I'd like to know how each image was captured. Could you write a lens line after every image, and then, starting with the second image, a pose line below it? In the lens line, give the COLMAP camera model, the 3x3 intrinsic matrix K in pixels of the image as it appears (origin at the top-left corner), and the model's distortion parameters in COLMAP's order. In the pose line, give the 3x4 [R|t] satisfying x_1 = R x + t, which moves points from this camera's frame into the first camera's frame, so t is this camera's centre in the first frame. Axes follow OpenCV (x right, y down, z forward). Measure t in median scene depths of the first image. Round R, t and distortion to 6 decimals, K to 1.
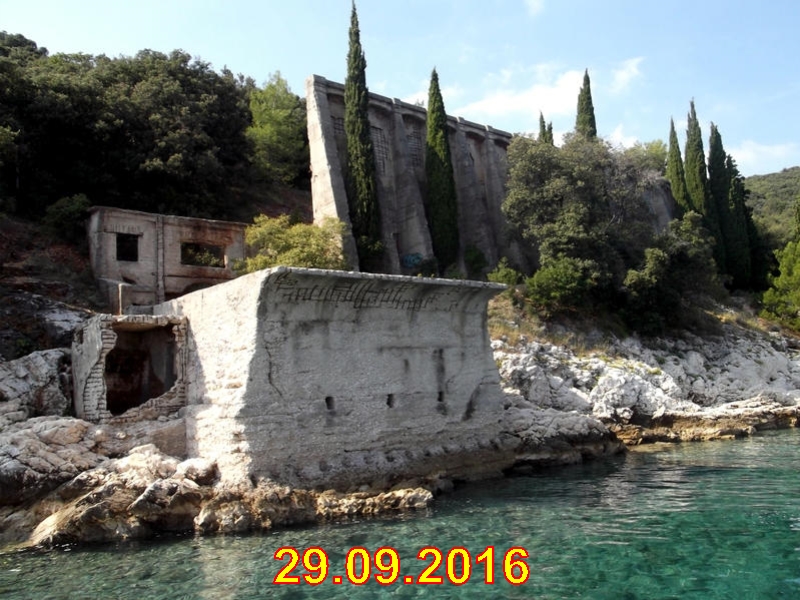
lens RADIAL K [[662.4, 0, 400.0], [0, 662.4, 300.0], [0, 0, 1]] dist [-0.040598, 0.085093]
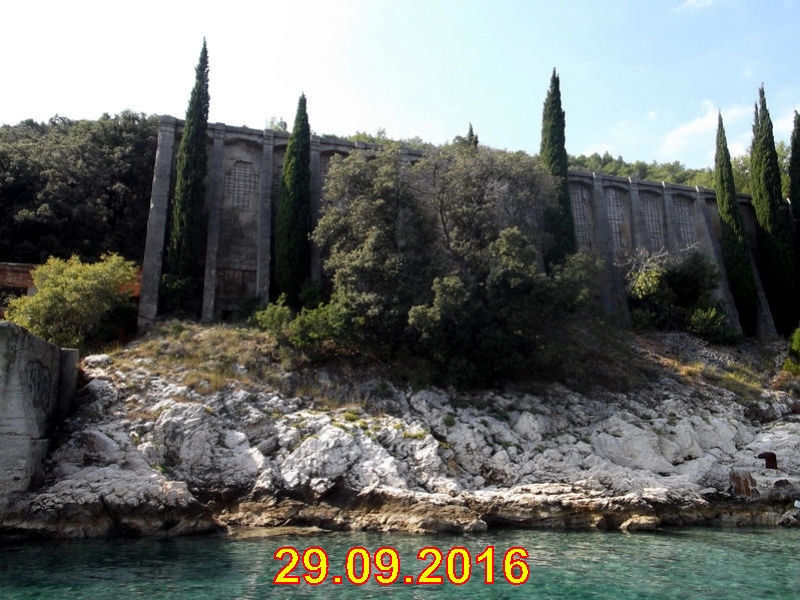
lens RADIAL K [[662.4, 0, 400.0], [0, 662.4, 300.0], [0, 0, 1]] dist [-0.040598, 0.085093]
pose [[0.920718, -0.017702, -0.389827, 0.668558], [-0.008373, 0.997844, -0.065088, 0.000808], [0.390139, 0.063192, 0.918585, 0.267620]]
